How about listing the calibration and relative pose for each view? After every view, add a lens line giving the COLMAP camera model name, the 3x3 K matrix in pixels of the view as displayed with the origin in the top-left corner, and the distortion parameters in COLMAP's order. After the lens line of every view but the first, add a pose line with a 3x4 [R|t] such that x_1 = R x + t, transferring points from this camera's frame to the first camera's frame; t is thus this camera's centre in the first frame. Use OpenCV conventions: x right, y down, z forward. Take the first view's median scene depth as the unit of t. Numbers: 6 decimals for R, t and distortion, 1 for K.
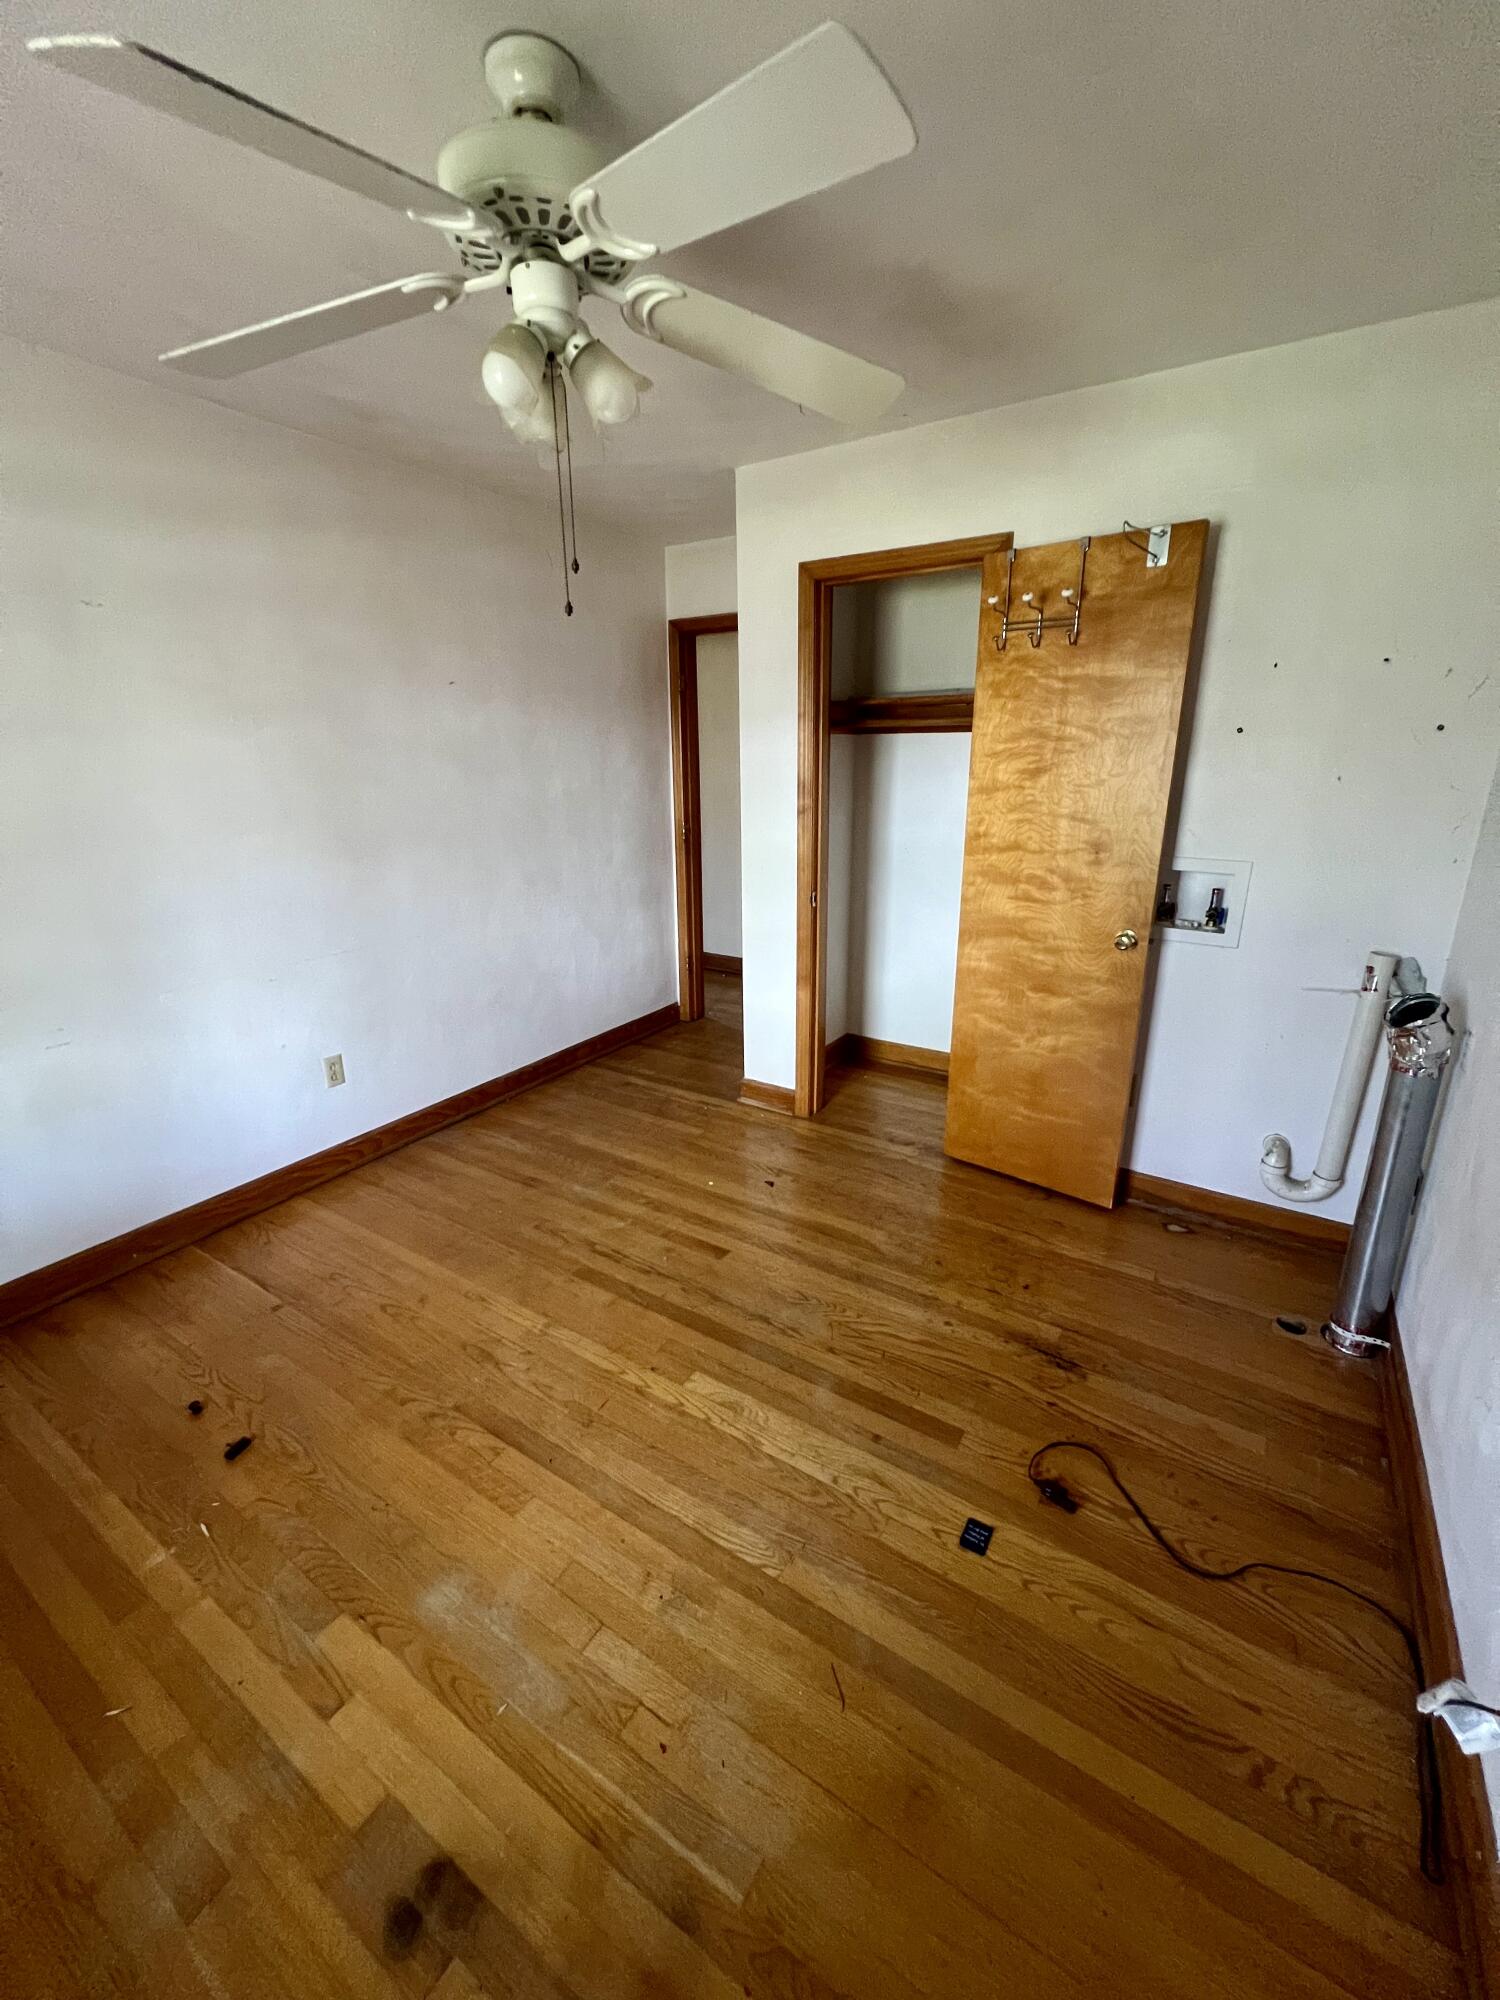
lens RADIAL K [[801.0, 0, 750.0], [0, 801.0, 1000.0], [0, 0, 1]] dist [-0.012400, 0.000062]
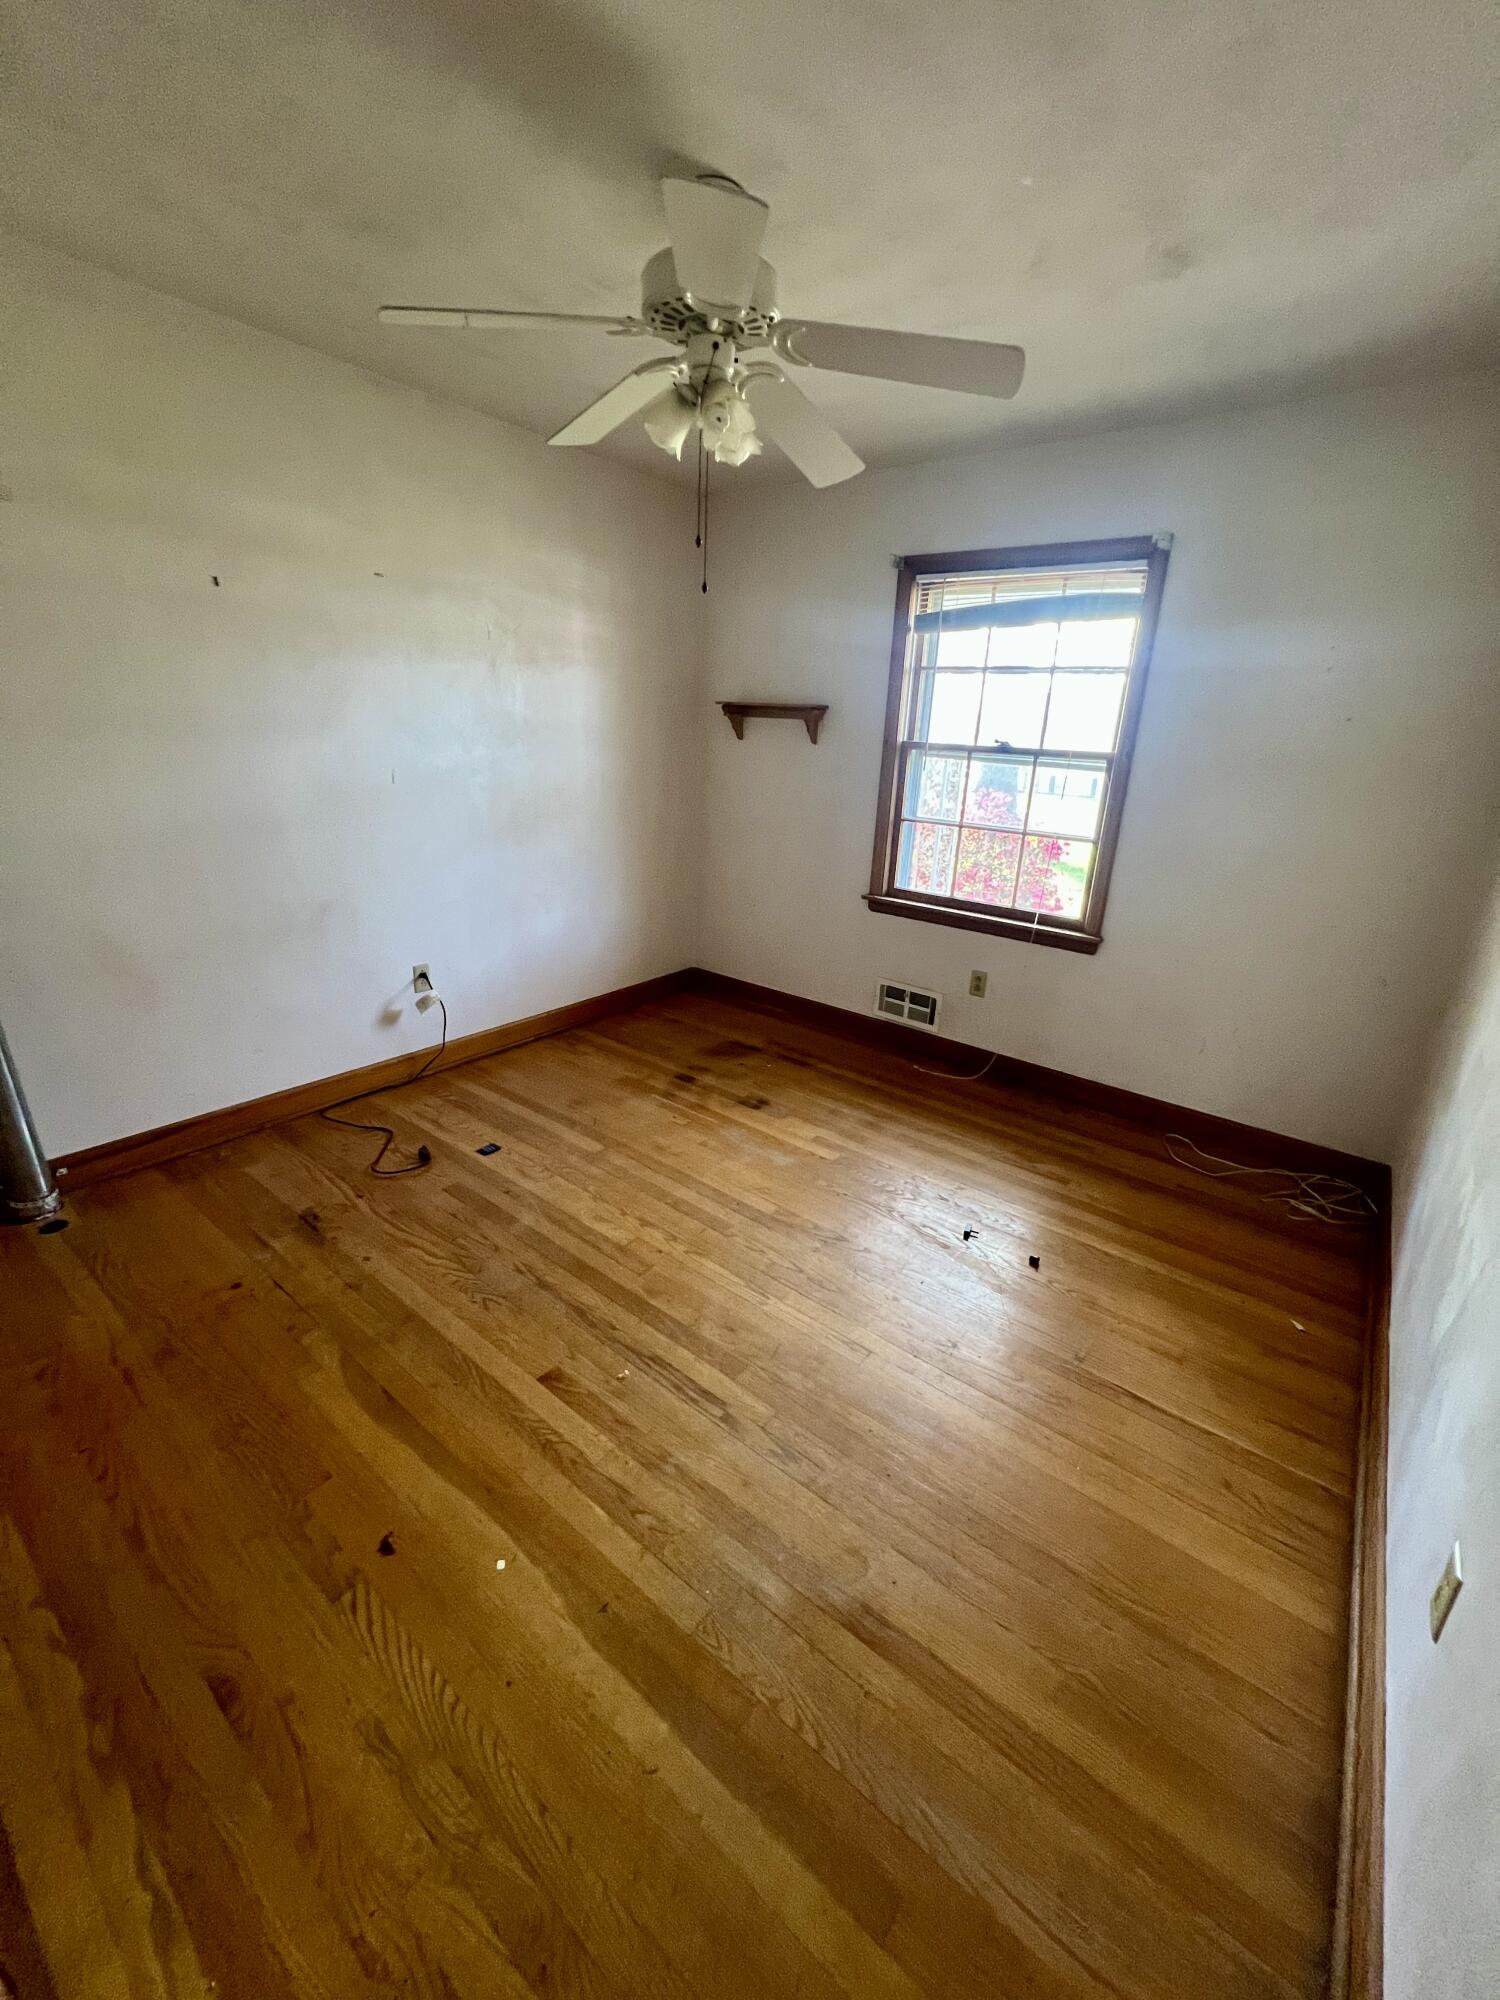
lens RADIAL K [[801.0, 0, 750.0], [0, 801.0, 1000.0], [0, 0, 1]] dist [-0.012400, 0.000062]
pose [[-0.995290, -0.063065, 0.073621, -0.323289], [-0.008537, 0.813527, 0.581464, -0.507442], [-0.096562, 0.578097, -0.810234, 1.781771]]
